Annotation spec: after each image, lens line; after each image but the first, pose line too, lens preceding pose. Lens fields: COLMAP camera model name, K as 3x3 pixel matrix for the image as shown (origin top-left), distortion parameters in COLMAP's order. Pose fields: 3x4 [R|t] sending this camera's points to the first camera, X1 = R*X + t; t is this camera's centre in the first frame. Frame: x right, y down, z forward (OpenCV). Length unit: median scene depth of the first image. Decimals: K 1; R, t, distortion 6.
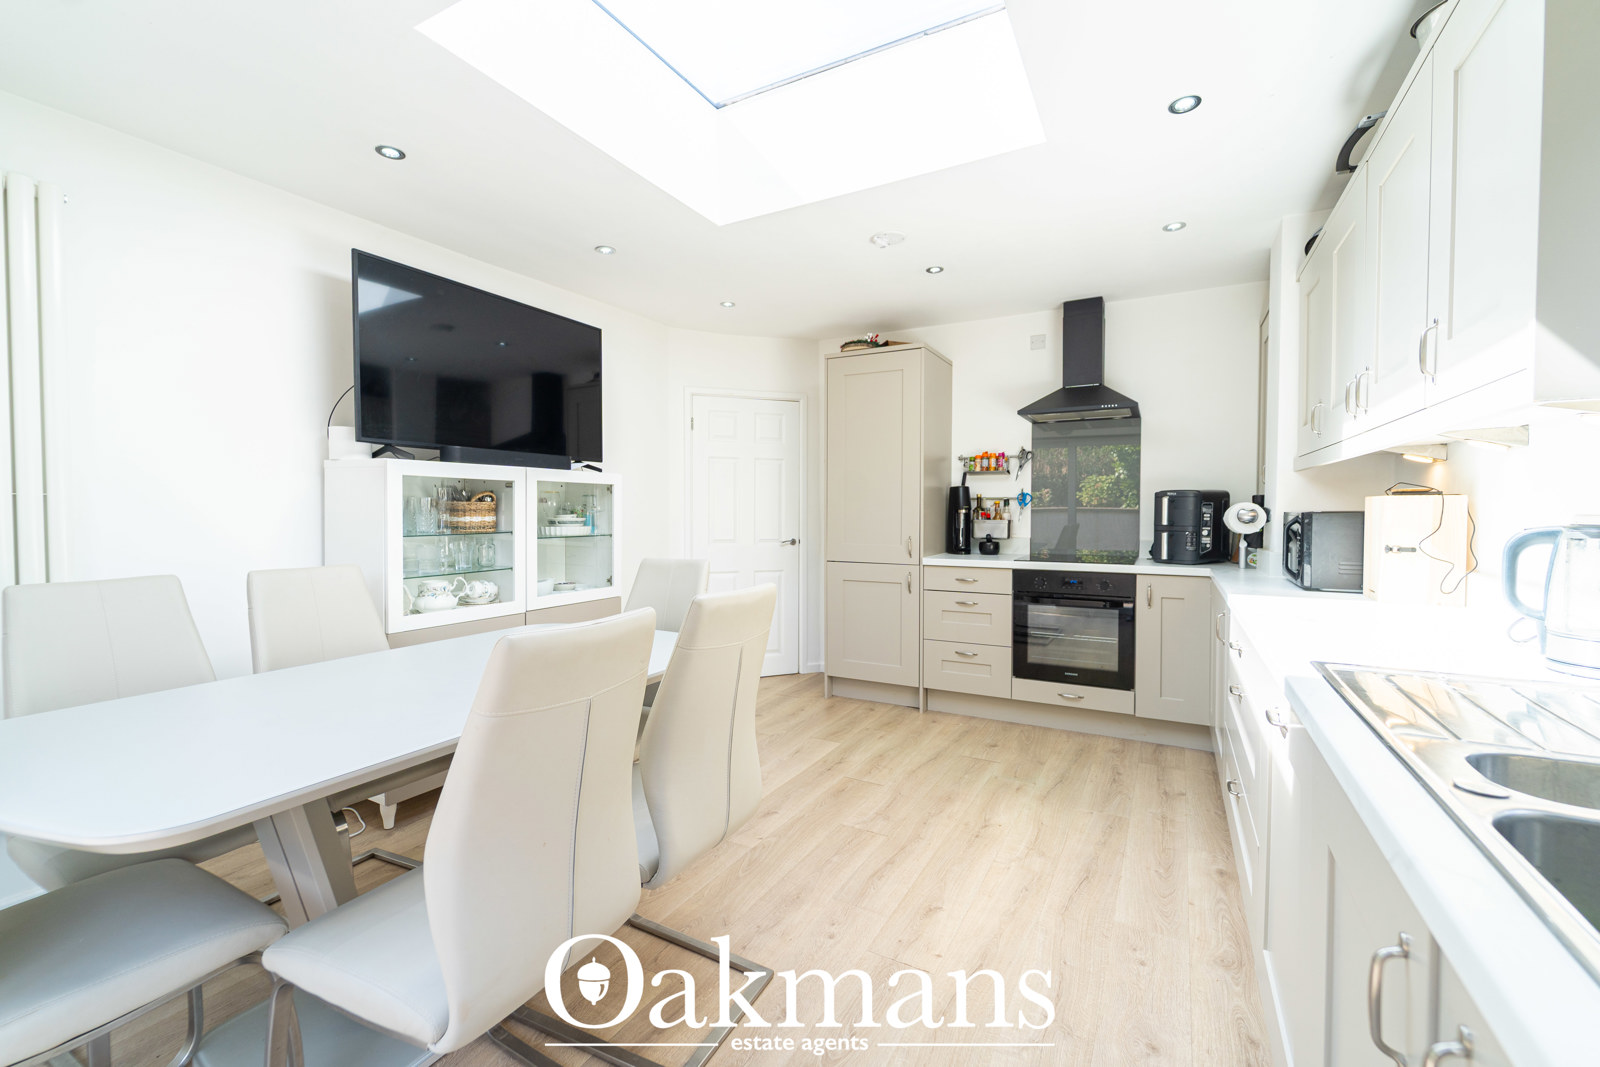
lens RADIAL K [[655.7, 0, 793.6], [0, 655.7, 528.1], [0, 0, 1]] dist [-0.000530, -0.000225]
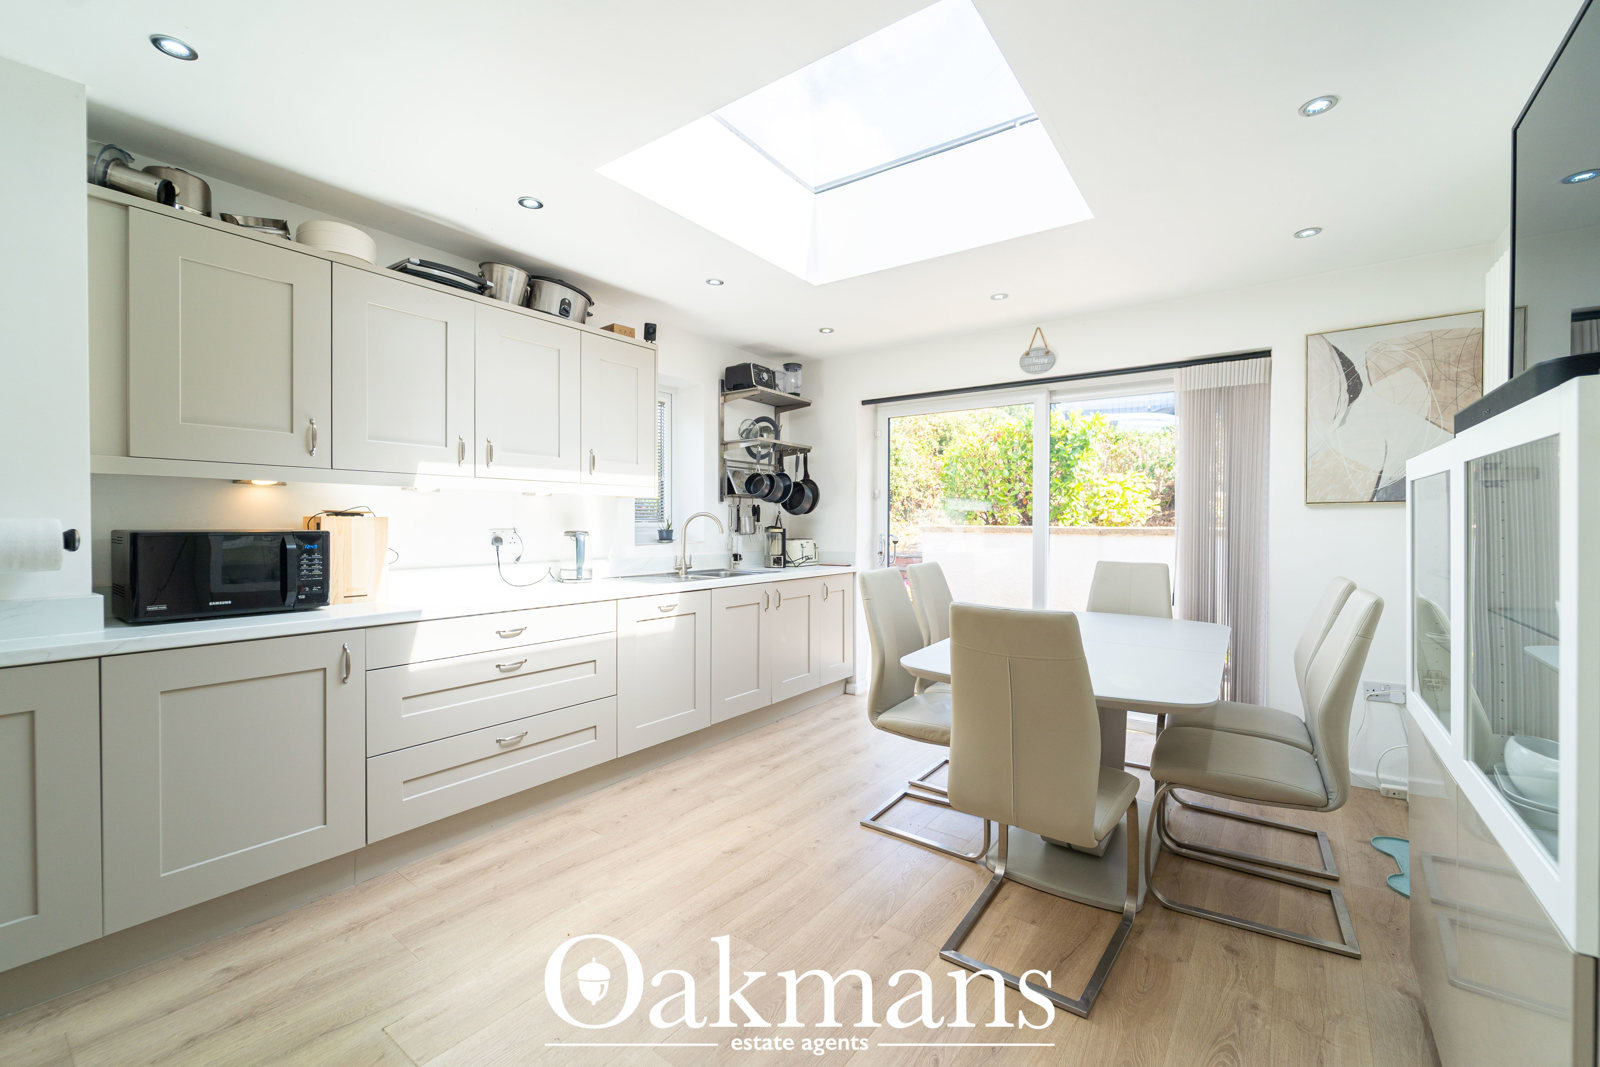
lens RADIAL K [[653.2, 0, 826.6], [0, 653.2, 524.4], [0, 0, 1]] dist [0.000708, 0.000089]
pose [[-0.996406, -0.001652, 0.084695, -0.038460], [0.001018, 0.999504, 0.031470, -0.039839], [-0.084705, 0.031443, -0.995910, 1.200305]]
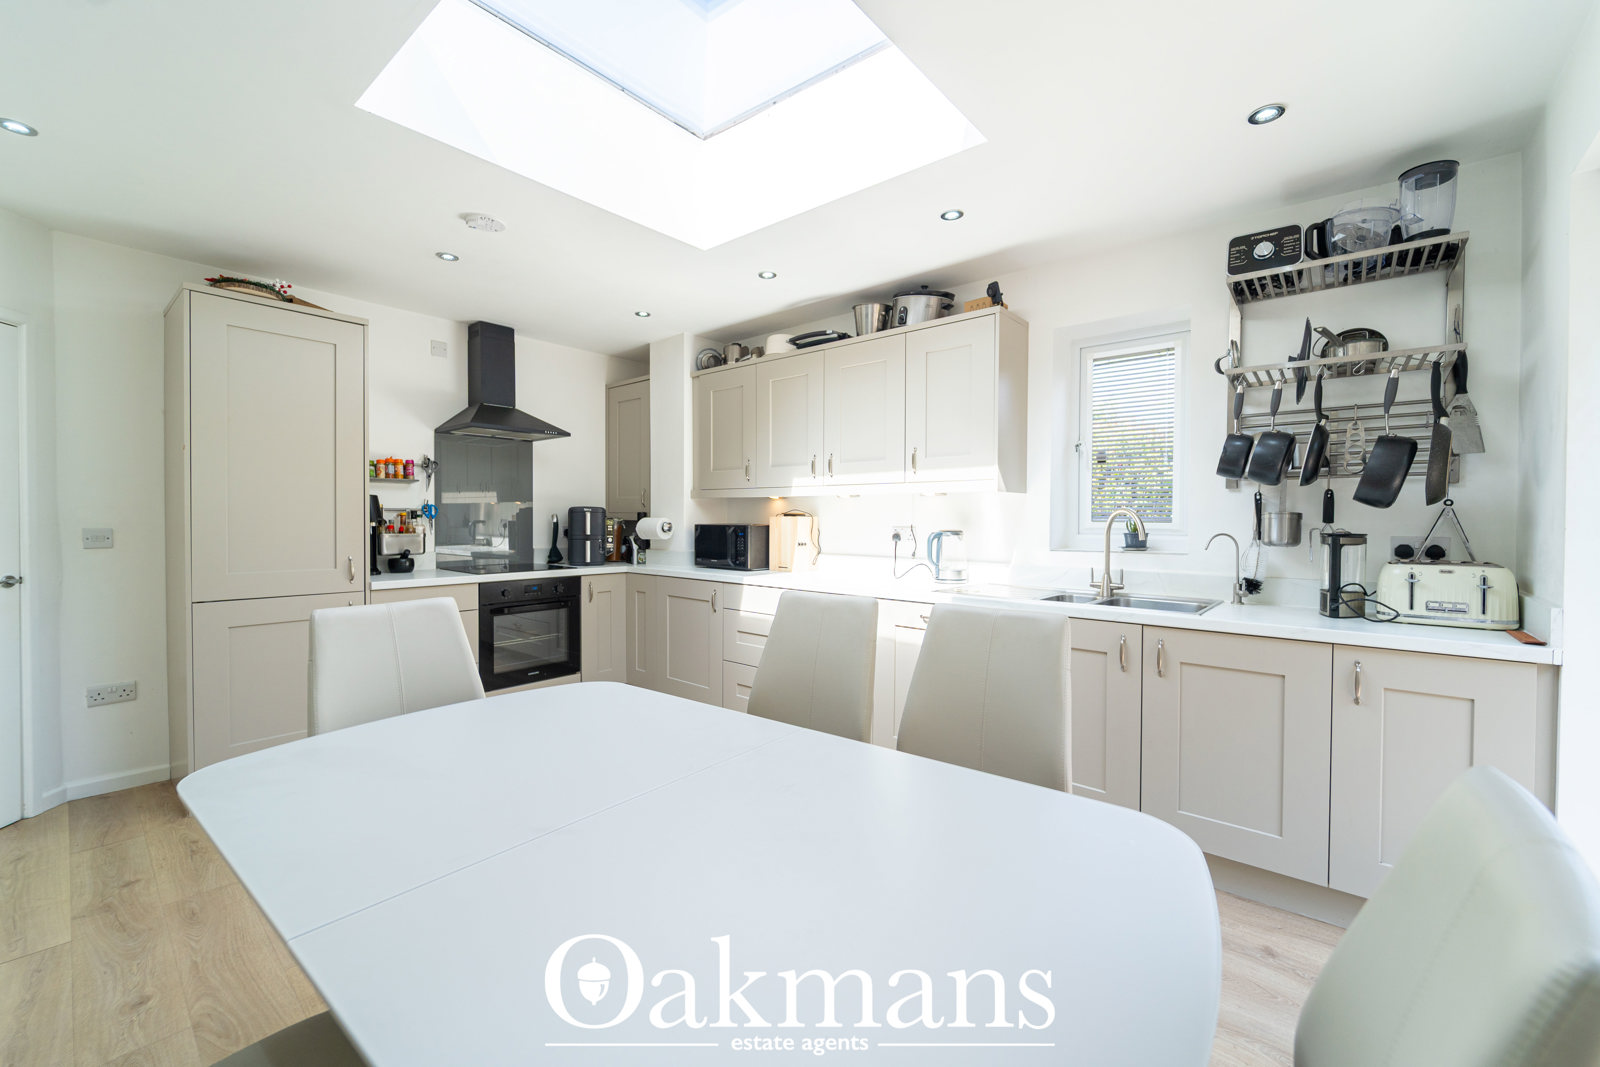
lens RADIAL K [[655.7, 0, 793.6], [0, 655.7, 528.1], [0, 0, 1]] dist [-0.000530, -0.000225]
pose [[0.192989, -0.011988, 0.981128, -0.540166], [0.023891, 0.999686, 0.007515, -0.016039], [-0.980910, 0.021990, 0.193215, 0.342089]]
